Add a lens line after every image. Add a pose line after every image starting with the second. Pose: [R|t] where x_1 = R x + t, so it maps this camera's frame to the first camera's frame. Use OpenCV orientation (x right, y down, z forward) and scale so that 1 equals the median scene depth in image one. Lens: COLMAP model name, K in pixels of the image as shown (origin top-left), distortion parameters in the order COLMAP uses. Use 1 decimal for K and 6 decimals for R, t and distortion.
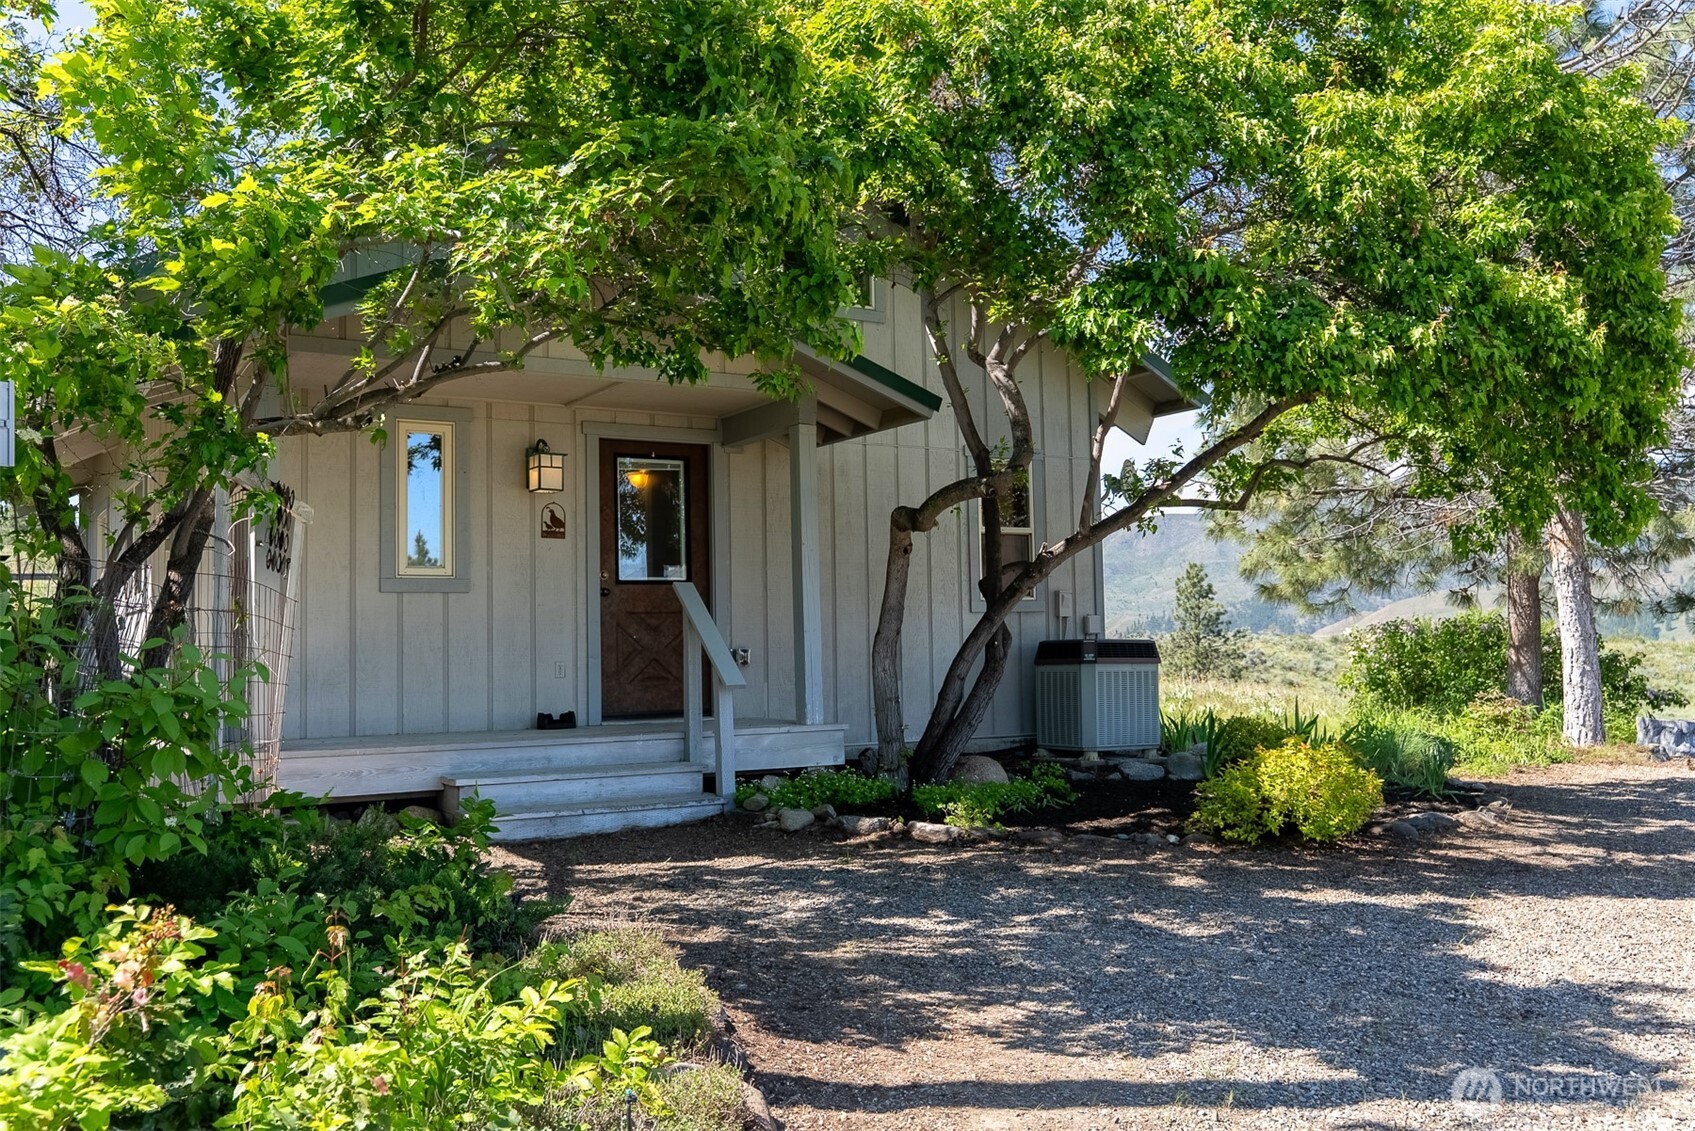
lens RADIAL K [[1476.5, 0, 847.5], [0, 1476.5, 565.5], [0, 0, 1]] dist [-0.003480, -0.001009]
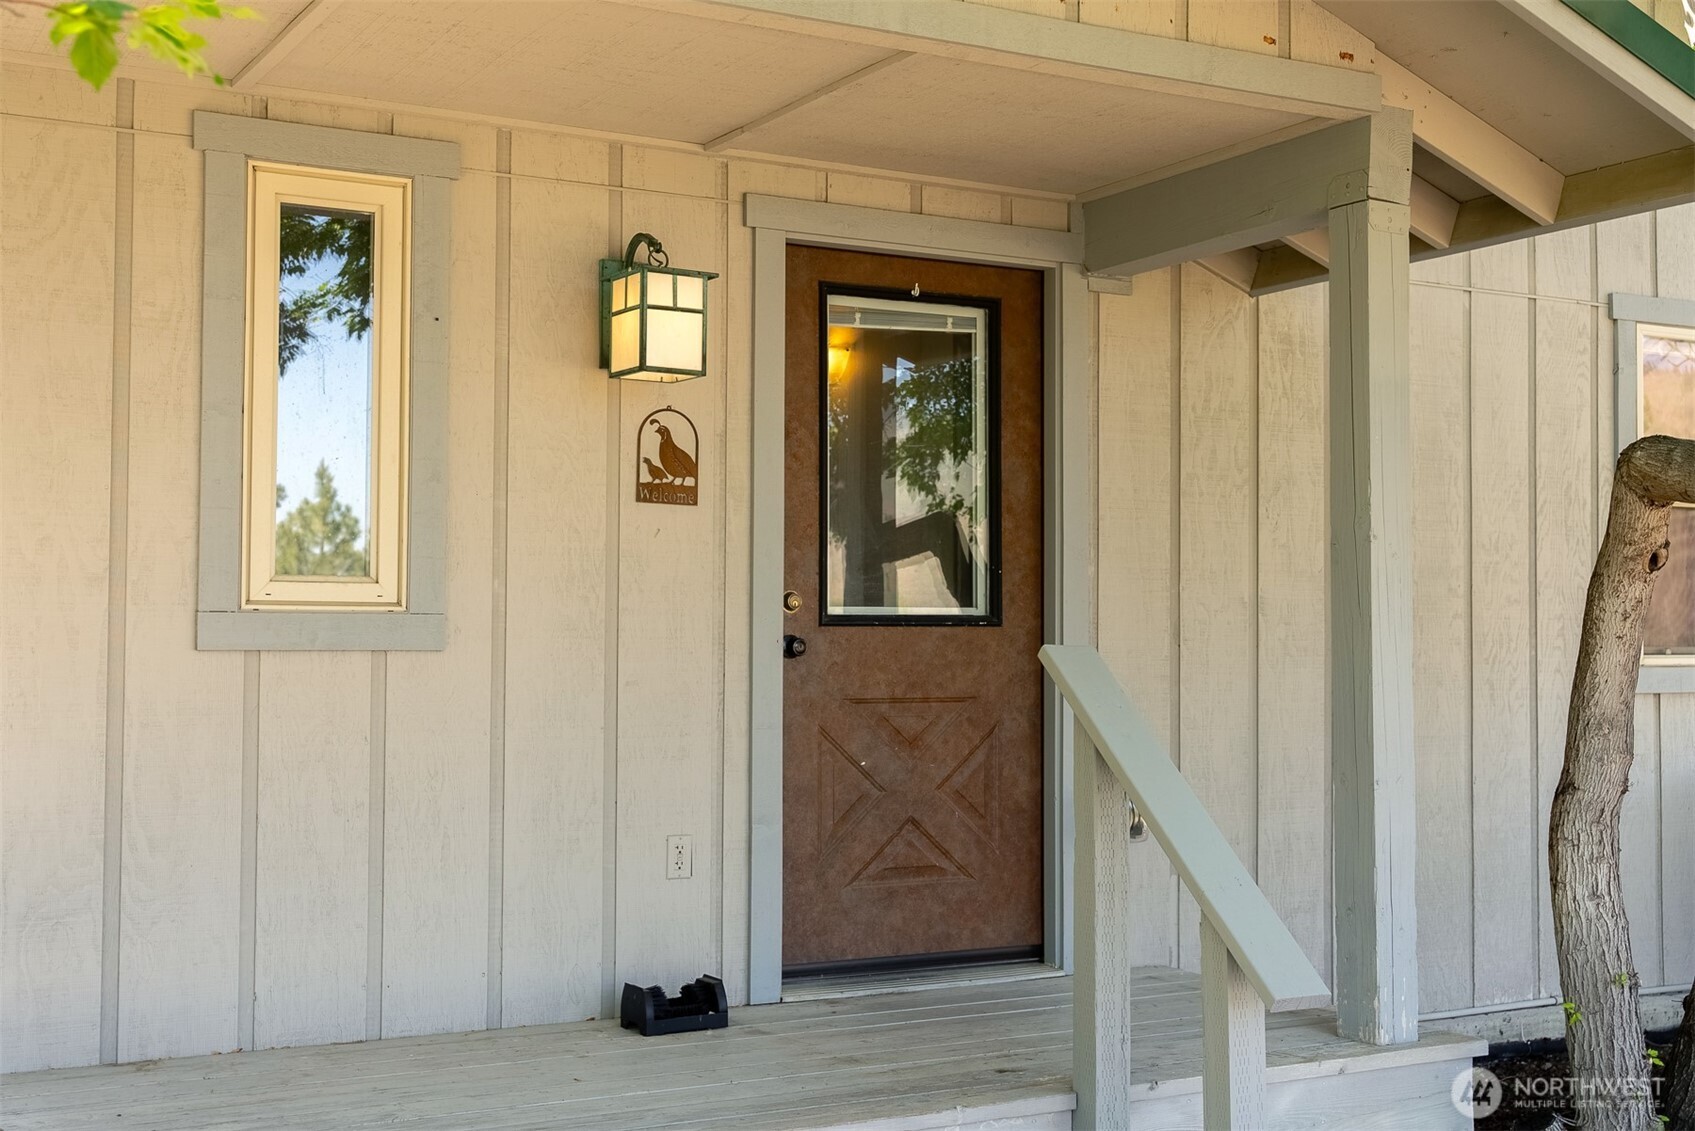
lens RADIAL K [[2069.4, 0, 847.5], [0, 2069.4, 565.5], [0, 0, 1]] dist [0.019580, 0.016367]
pose [[0.999186, 0.021150, -0.034348, -0.137307], [-0.020394, 0.999545, 0.022227, -0.015622], [0.034802, -0.021509, 0.999163, 0.485661]]
